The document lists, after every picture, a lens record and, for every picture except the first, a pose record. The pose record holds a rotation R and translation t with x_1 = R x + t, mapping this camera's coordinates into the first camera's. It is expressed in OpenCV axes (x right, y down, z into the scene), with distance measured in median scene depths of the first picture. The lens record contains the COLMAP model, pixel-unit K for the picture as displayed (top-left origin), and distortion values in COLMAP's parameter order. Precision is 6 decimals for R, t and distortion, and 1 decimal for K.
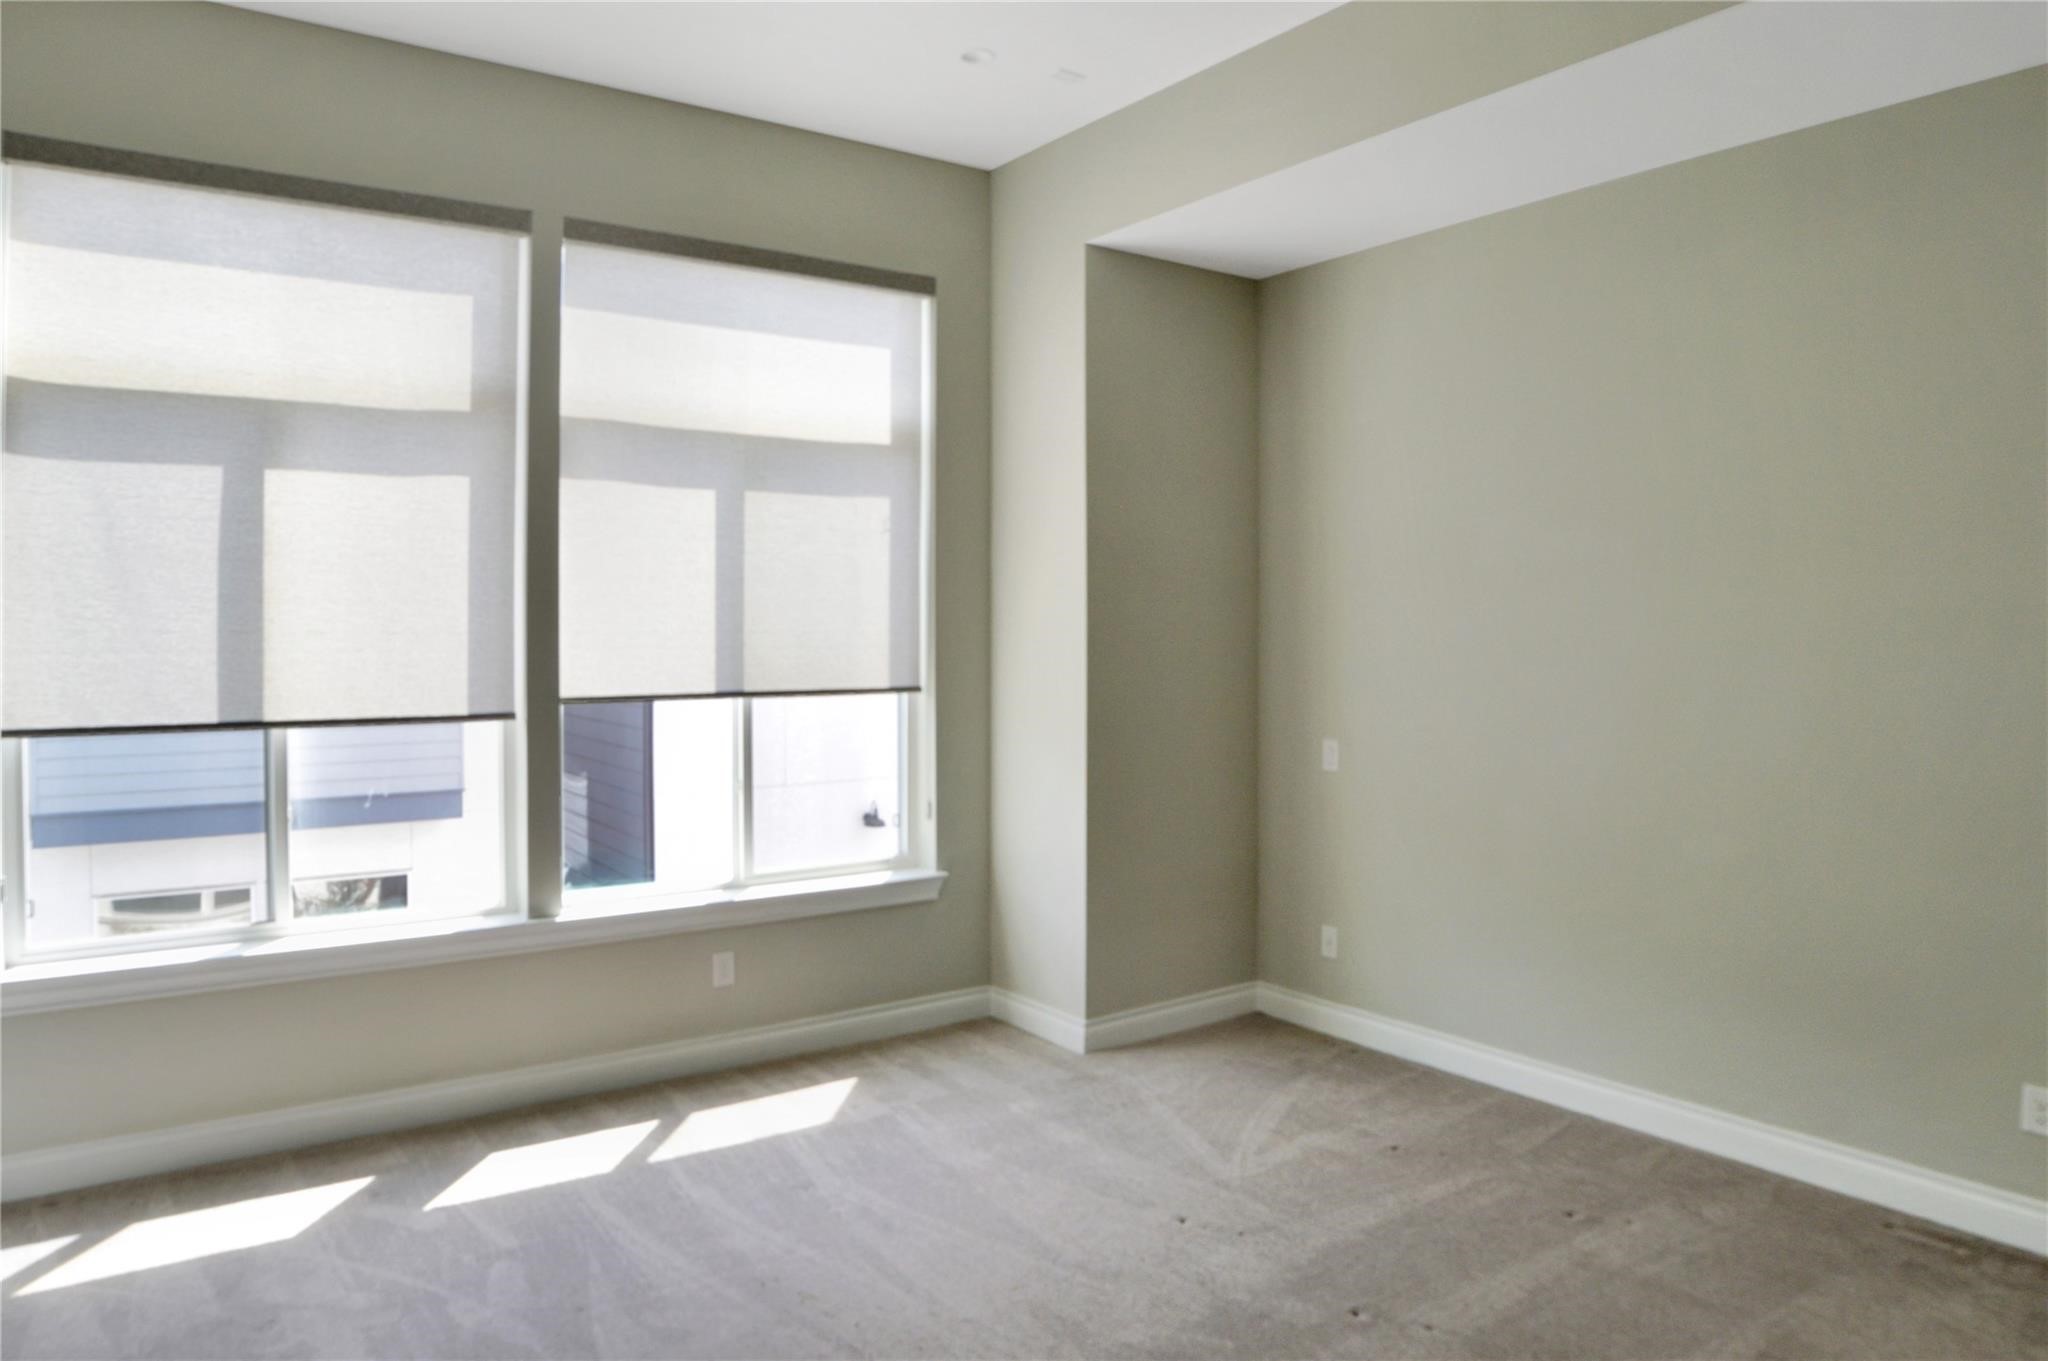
lens RADIAL K [[1324.1, 0, 1024.0], [0, 1324.1, 680.5], [0, 0, 1]] dist [-0.115209, 0.047981]
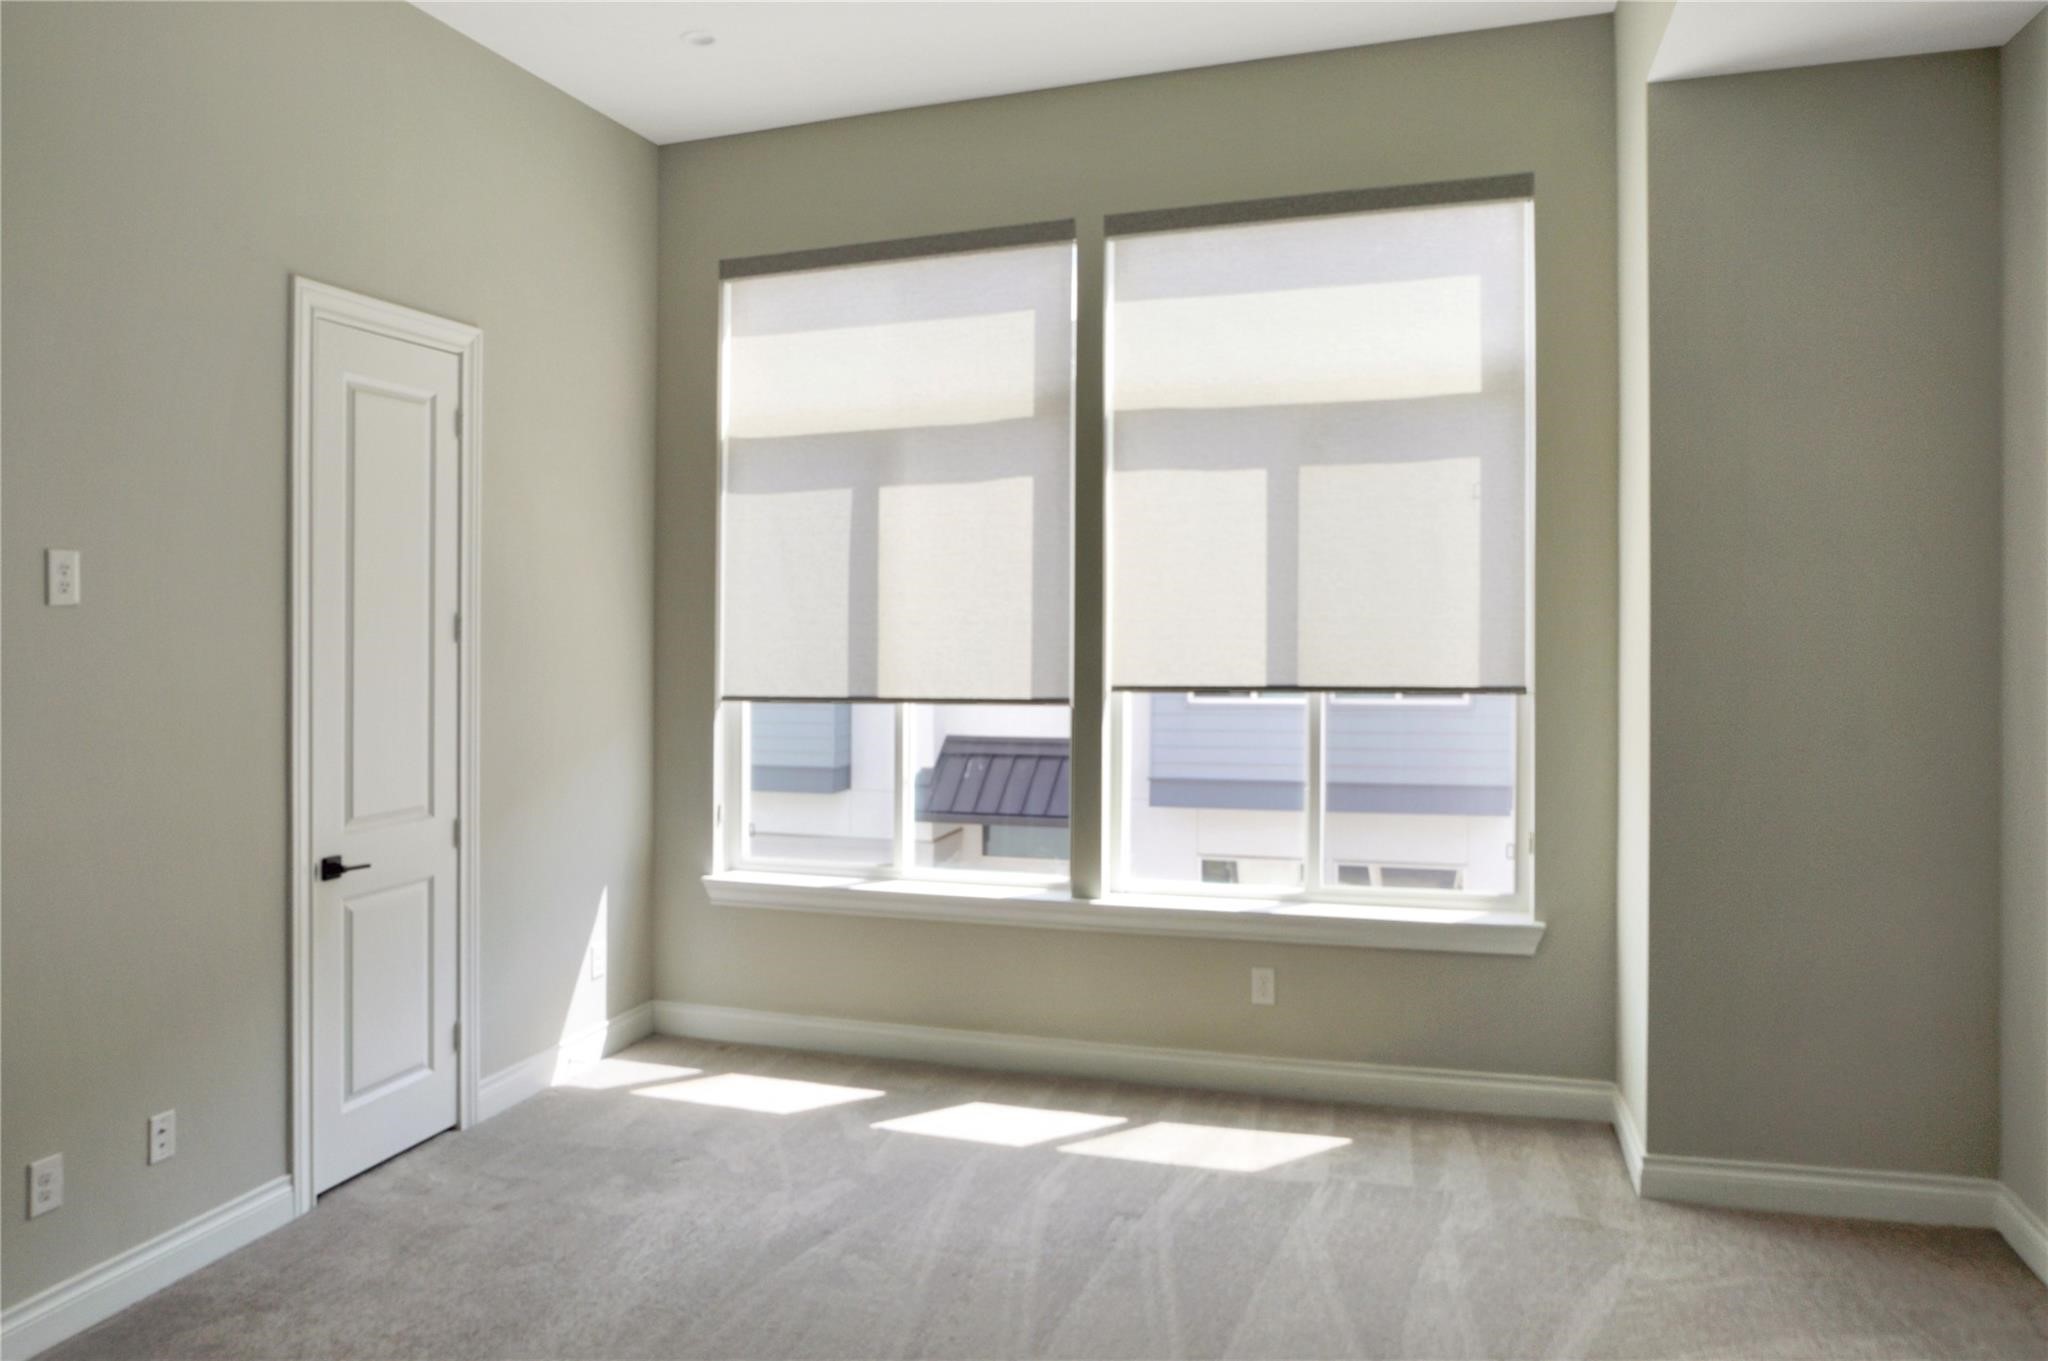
lens RADIAL K [[1547.6, 0, 1023.8], [0, 1547.6, 609.0], [0, 0, 1]] dist [-0.120499, 0.069544]
pose [[0.554033, 0.002563, -0.832491, 0.615272], [-0.012212, 0.999913, -0.005049, -0.040498], [0.832405, 0.012964, 0.554016, 0.273994]]
